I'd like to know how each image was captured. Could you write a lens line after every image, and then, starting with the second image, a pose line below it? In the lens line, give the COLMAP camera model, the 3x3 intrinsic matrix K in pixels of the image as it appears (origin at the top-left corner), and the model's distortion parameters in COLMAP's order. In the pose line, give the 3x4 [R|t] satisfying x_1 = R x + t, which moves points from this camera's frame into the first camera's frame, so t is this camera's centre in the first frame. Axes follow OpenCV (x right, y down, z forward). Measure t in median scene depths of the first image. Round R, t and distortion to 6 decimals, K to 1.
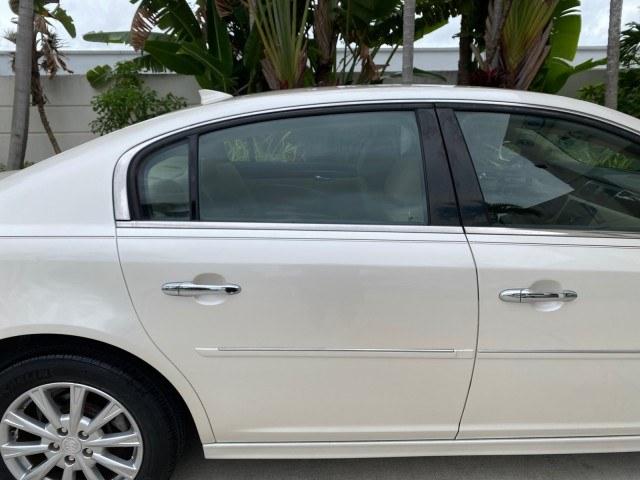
lens RADIAL K [[497.4, 0, 317.3], [0, 497.4, 235.5], [0, 0, 1]] dist [0.006559, -0.008769]
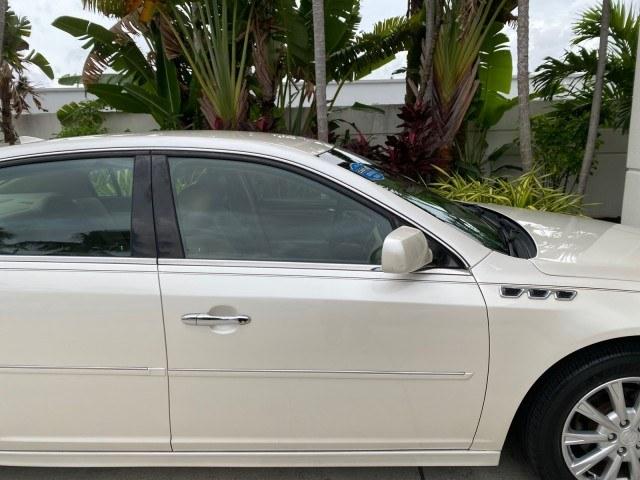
lens RADIAL K [[502.7, 0, 328.3], [0, 502.7, 232.5], [0, 0, 1]] dist [0.002968, -0.002838]
pose [[0.999275, -0.008193, -0.037169, 0.184025], [0.005862, 0.998035, -0.062378, -0.000551], [0.037607, 0.062115, 0.997360, -0.035098]]
